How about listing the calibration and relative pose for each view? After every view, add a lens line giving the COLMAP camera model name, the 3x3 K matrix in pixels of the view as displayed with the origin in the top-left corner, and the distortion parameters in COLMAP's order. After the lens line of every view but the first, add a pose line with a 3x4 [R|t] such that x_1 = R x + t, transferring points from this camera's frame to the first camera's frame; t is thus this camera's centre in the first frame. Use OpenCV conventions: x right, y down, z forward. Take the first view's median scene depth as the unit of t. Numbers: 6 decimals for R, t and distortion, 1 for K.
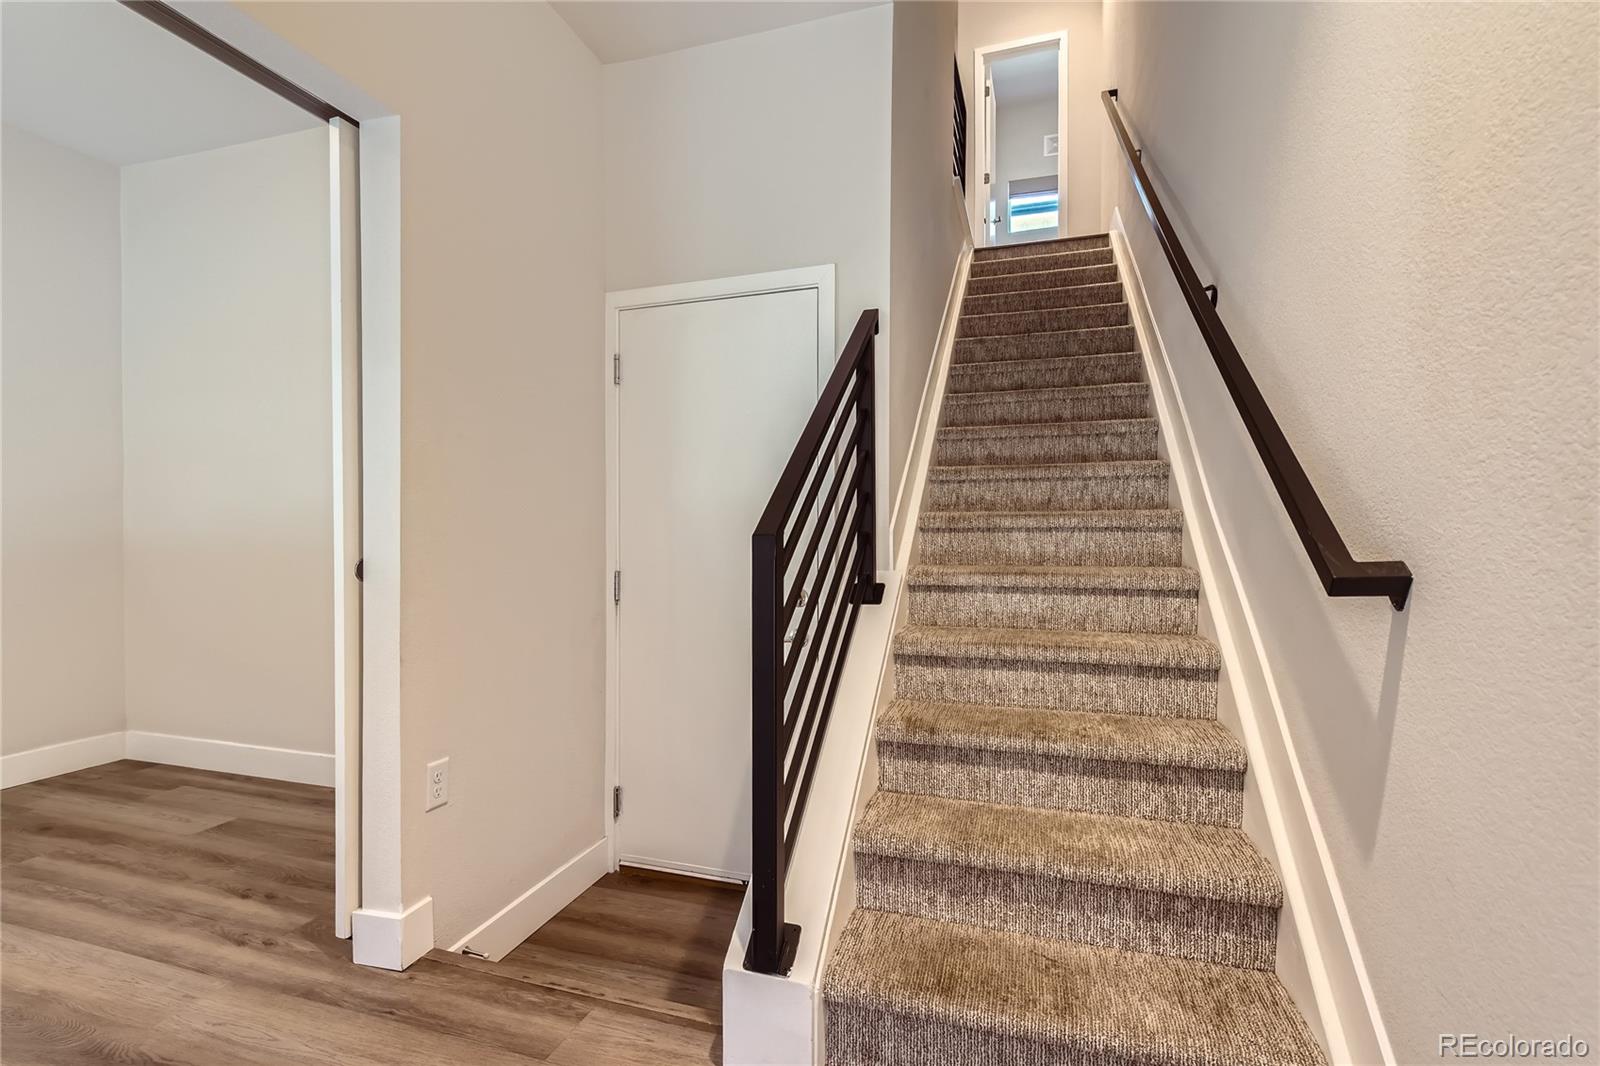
lens RADIAL K [[769.7, 0, 799.2], [0, 769.7, 529.9], [0, 0, 1]] dist [0.017534, -0.006684]
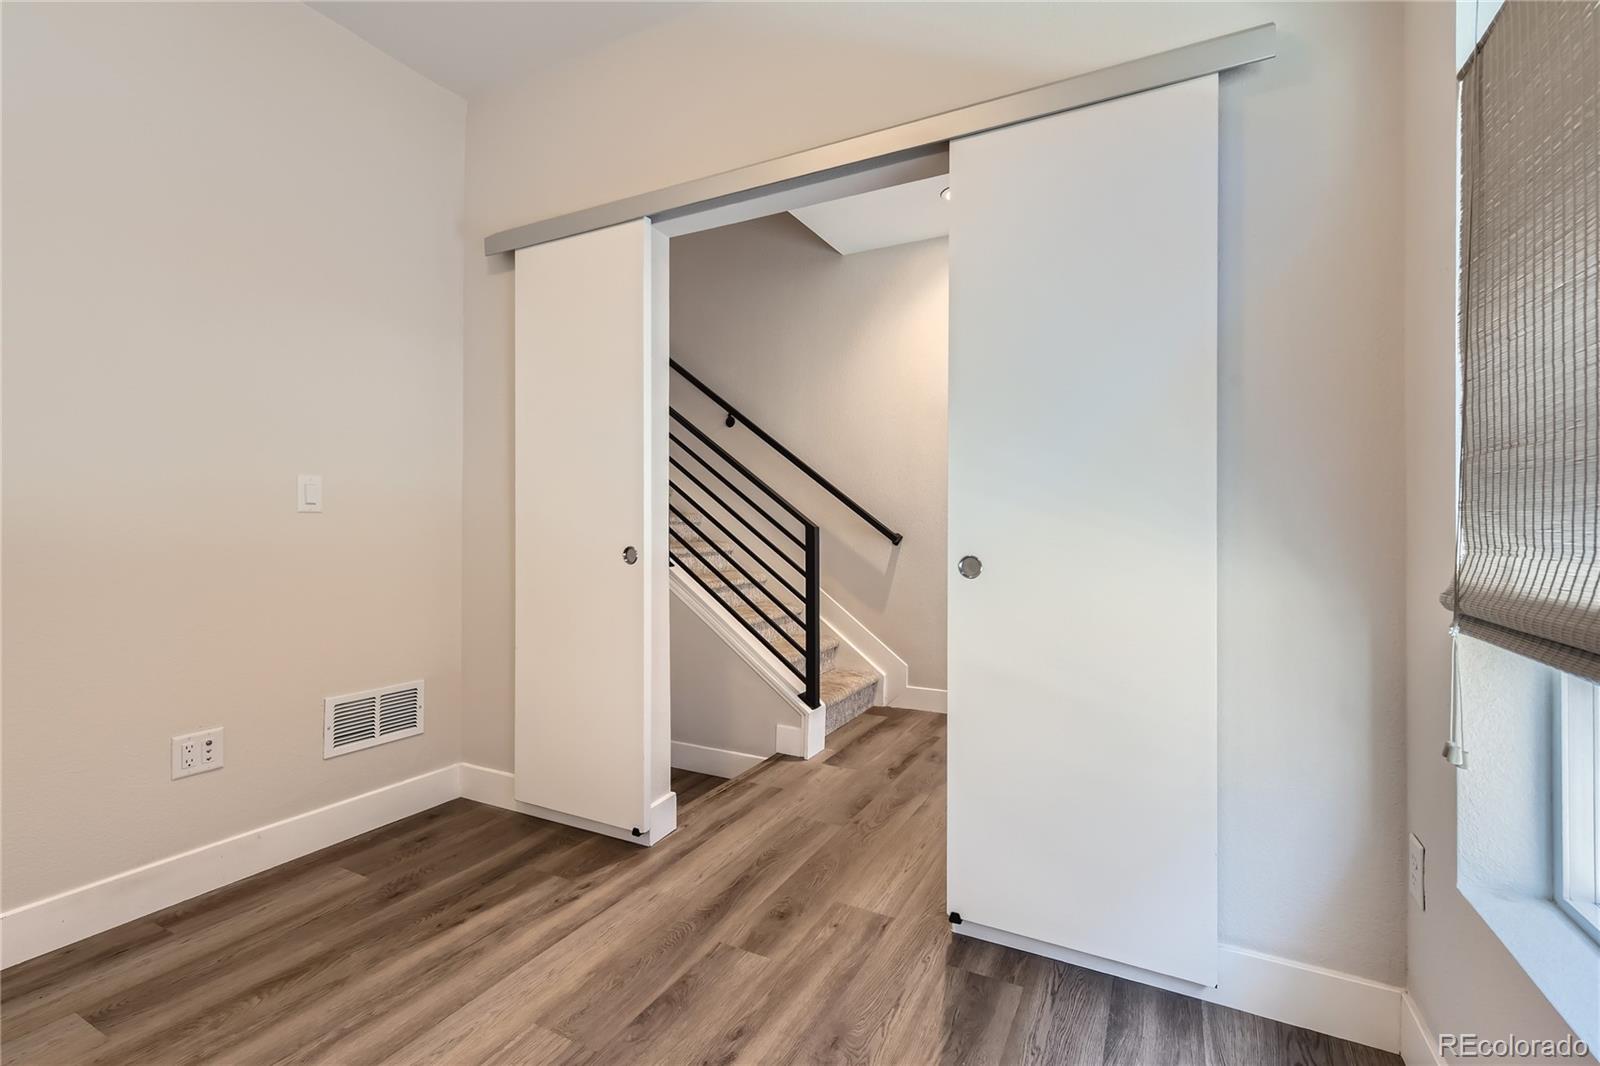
lens RADIAL K [[706.4, 0, 800.0], [0, 706.4, 533.0], [0, 0, 1]] dist [-0.000961, -0.000142]
pose [[0.161114, -0.013766, 0.986840, -1.617834], [-0.001034, 0.999900, 0.014117, -0.015614], [-0.986935, -0.003295, 0.161084, 0.492947]]
